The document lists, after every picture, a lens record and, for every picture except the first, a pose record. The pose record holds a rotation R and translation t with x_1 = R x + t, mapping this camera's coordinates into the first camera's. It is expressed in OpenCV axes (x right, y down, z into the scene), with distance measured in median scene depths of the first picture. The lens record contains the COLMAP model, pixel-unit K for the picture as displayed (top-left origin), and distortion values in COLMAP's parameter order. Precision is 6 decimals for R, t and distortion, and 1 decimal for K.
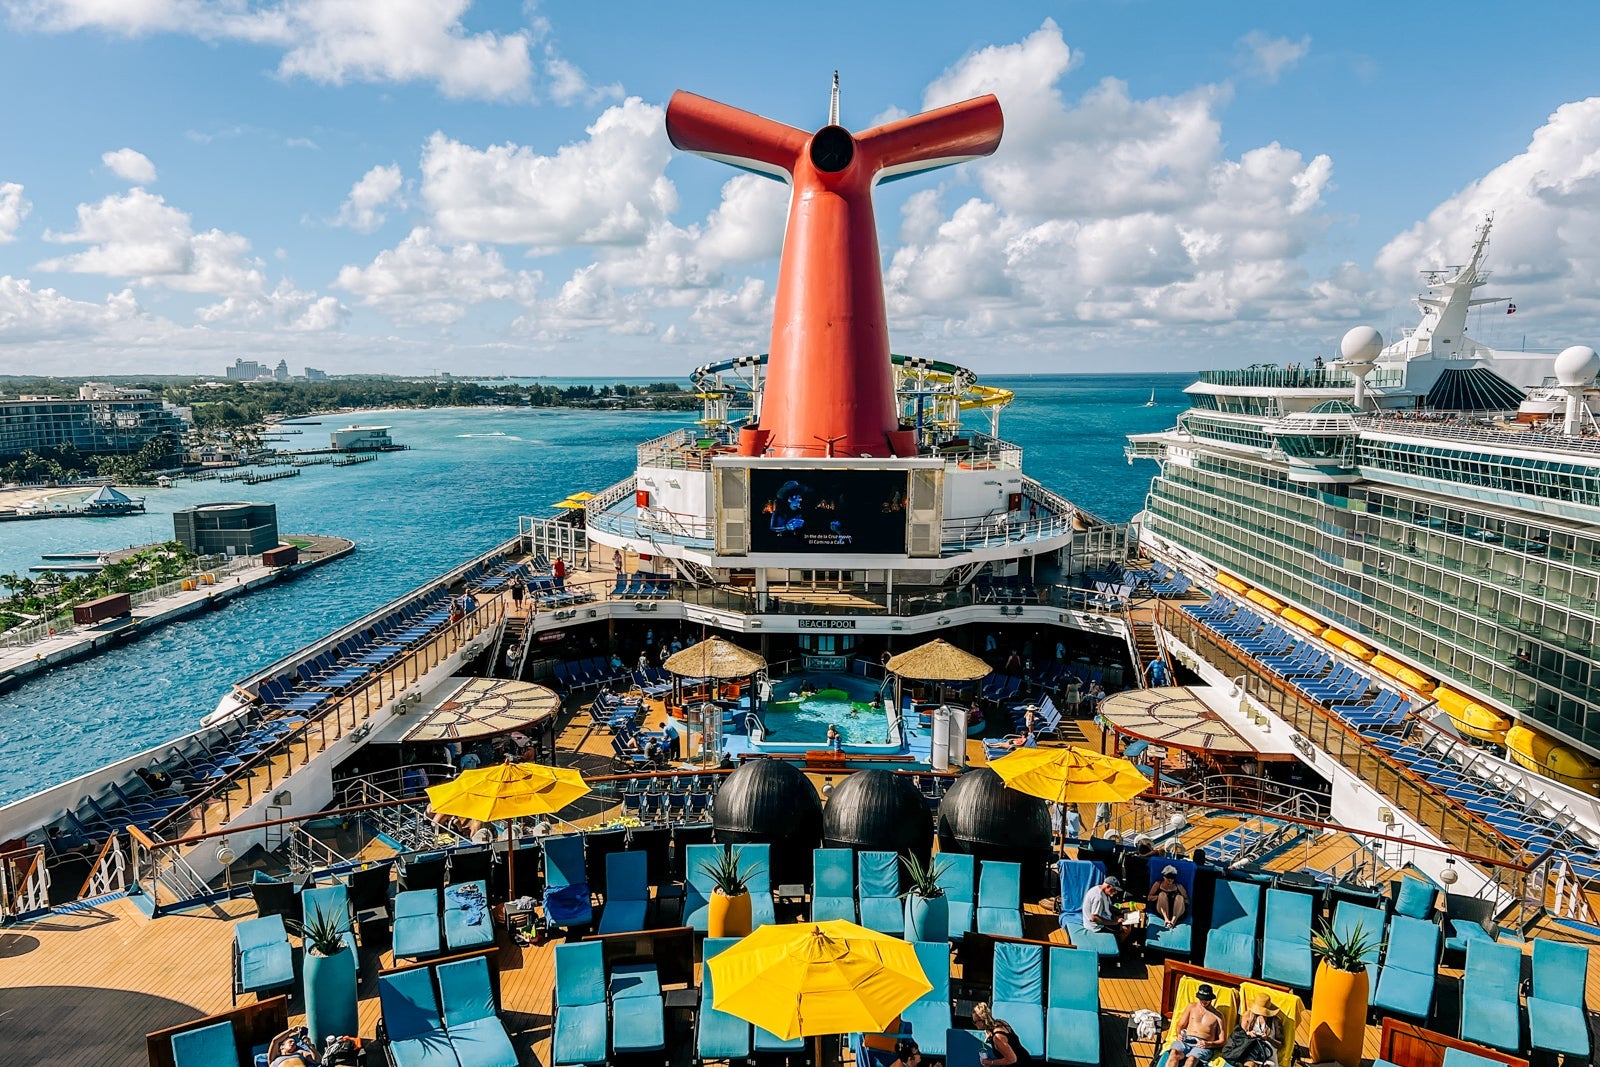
lens RADIAL K [[1226.2, 0, 800.0], [0, 1226.2, 533.5], [0, 0, 1]] dist [0.007113, -0.001236]
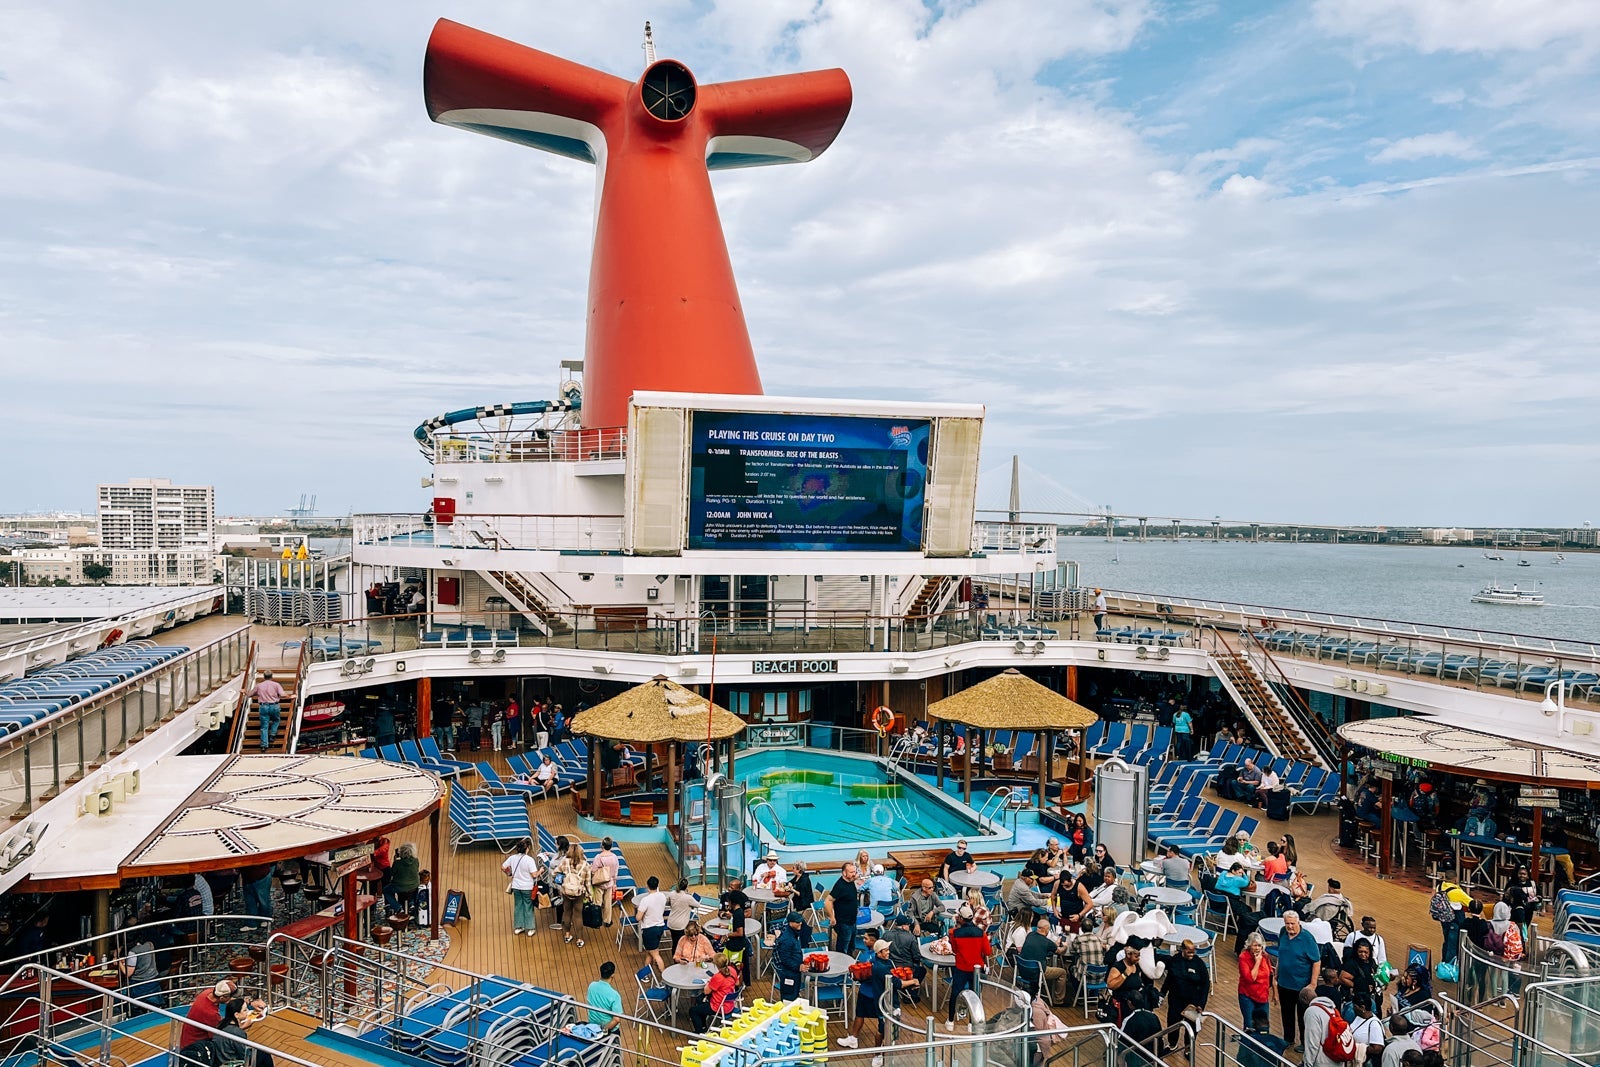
lens RADIAL K [[1226.2, 0, 800.0], [0, 1226.2, 533.5], [0, 0, 1]] dist [0.007113, -0.001236]
pose [[0.957873, 0.005546, 0.287139, -0.160339], [0.030478, 0.992205, -0.120835, 0.081943], [-0.285571, 0.124496, 0.950237, 0.379749]]
